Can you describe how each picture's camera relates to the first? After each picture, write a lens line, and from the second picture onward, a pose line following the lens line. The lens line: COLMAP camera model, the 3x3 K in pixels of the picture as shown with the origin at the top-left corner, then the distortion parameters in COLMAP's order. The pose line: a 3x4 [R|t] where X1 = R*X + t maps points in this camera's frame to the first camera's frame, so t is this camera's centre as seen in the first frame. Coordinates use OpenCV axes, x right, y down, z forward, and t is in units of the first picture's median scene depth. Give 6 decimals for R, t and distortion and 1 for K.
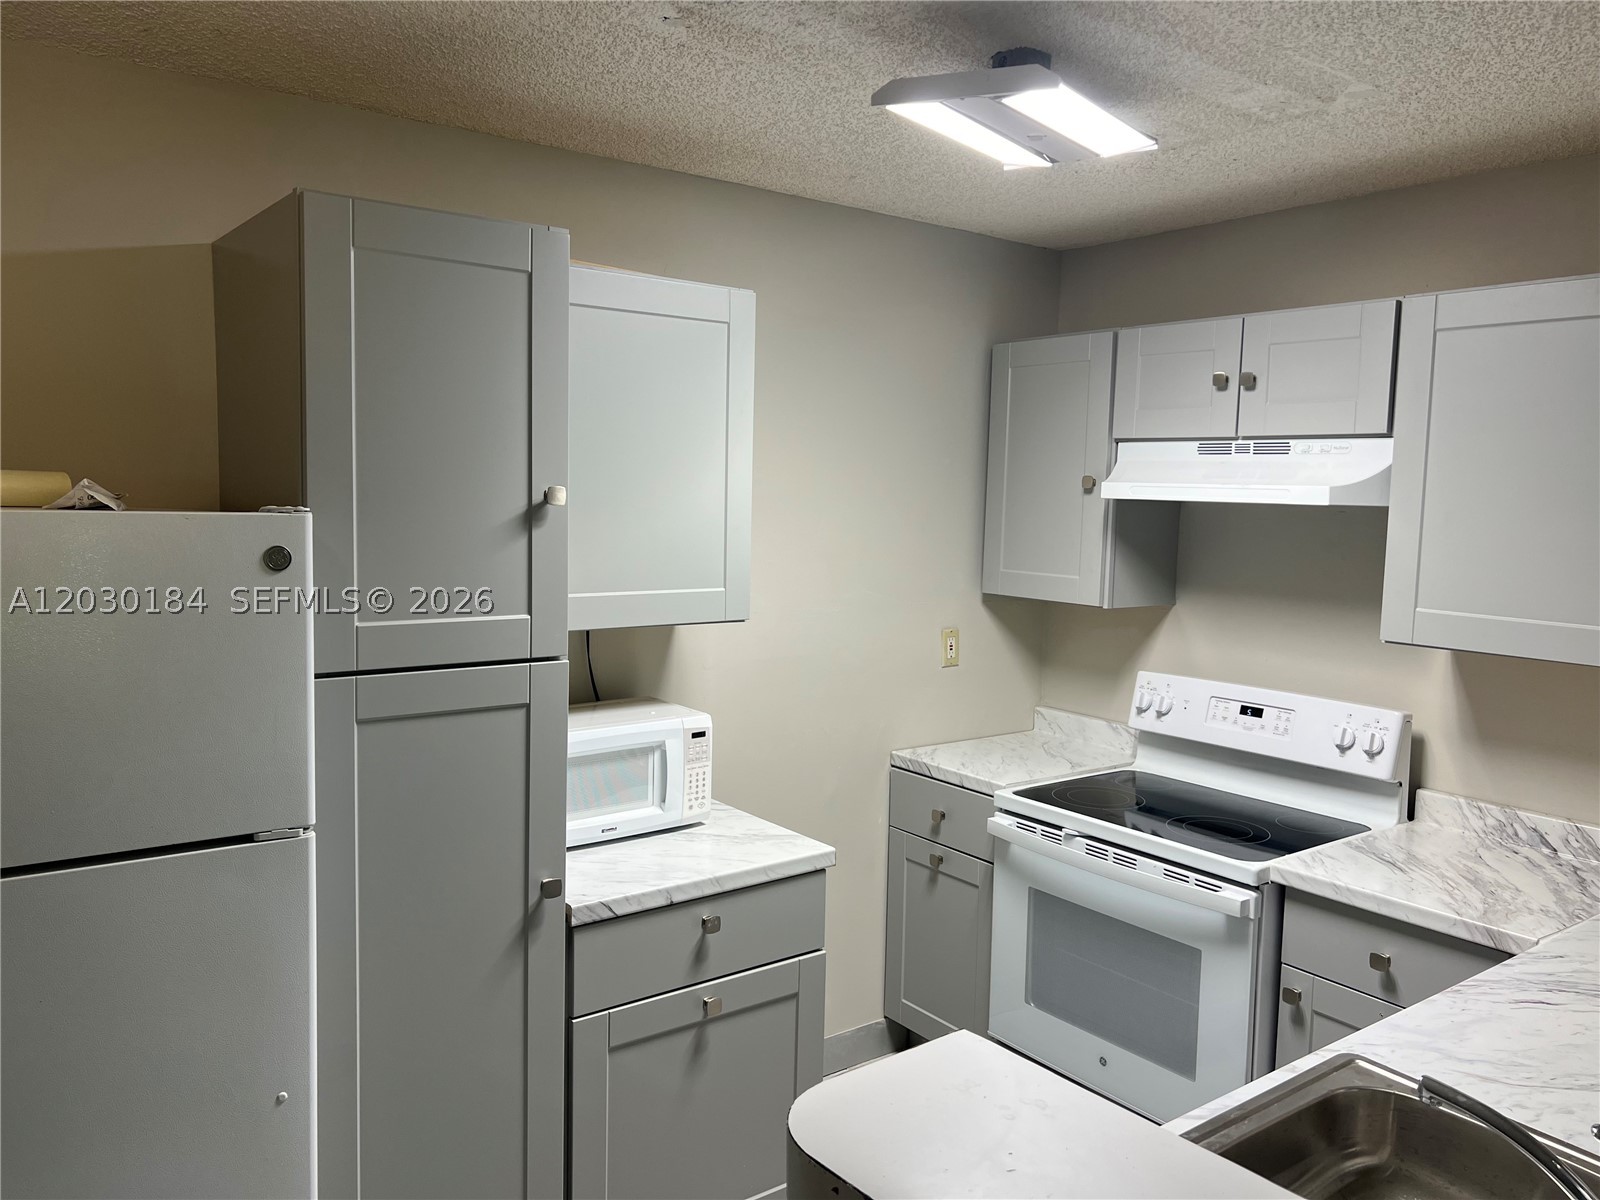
lens RADIAL K [[1202.9, 0, 800.9], [0, 1202.9, 571.5], [0, 0, 1]] dist [0.023304, -0.044405]
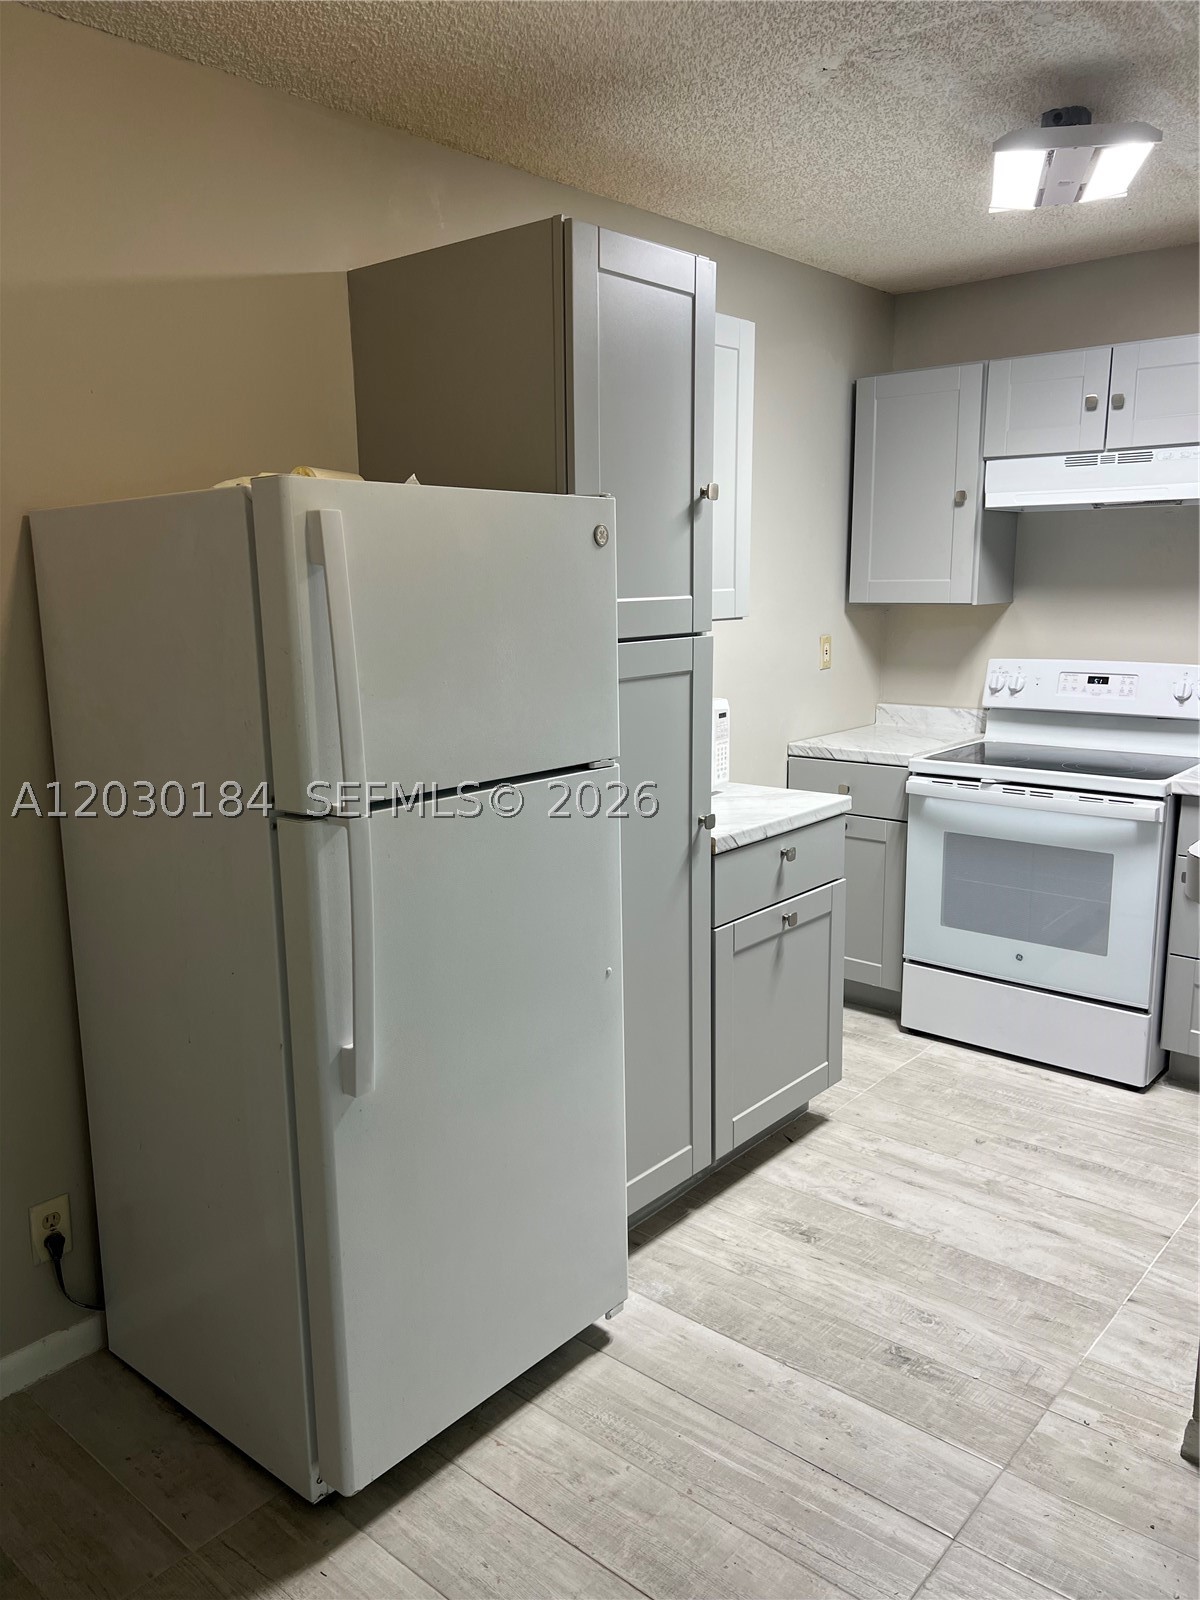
lens RADIAL K [[1202.9, 0, 596.4], [0, 1202.9, 807.1], [0, 0, 1]] dist [0.023304, -0.044405]
pose [[0.978487, -0.078012, 0.190992, -0.399262], [0.053295, 0.989909, 0.131297, 0.058245], [-0.199308, -0.118293, 0.972771, -0.123180]]
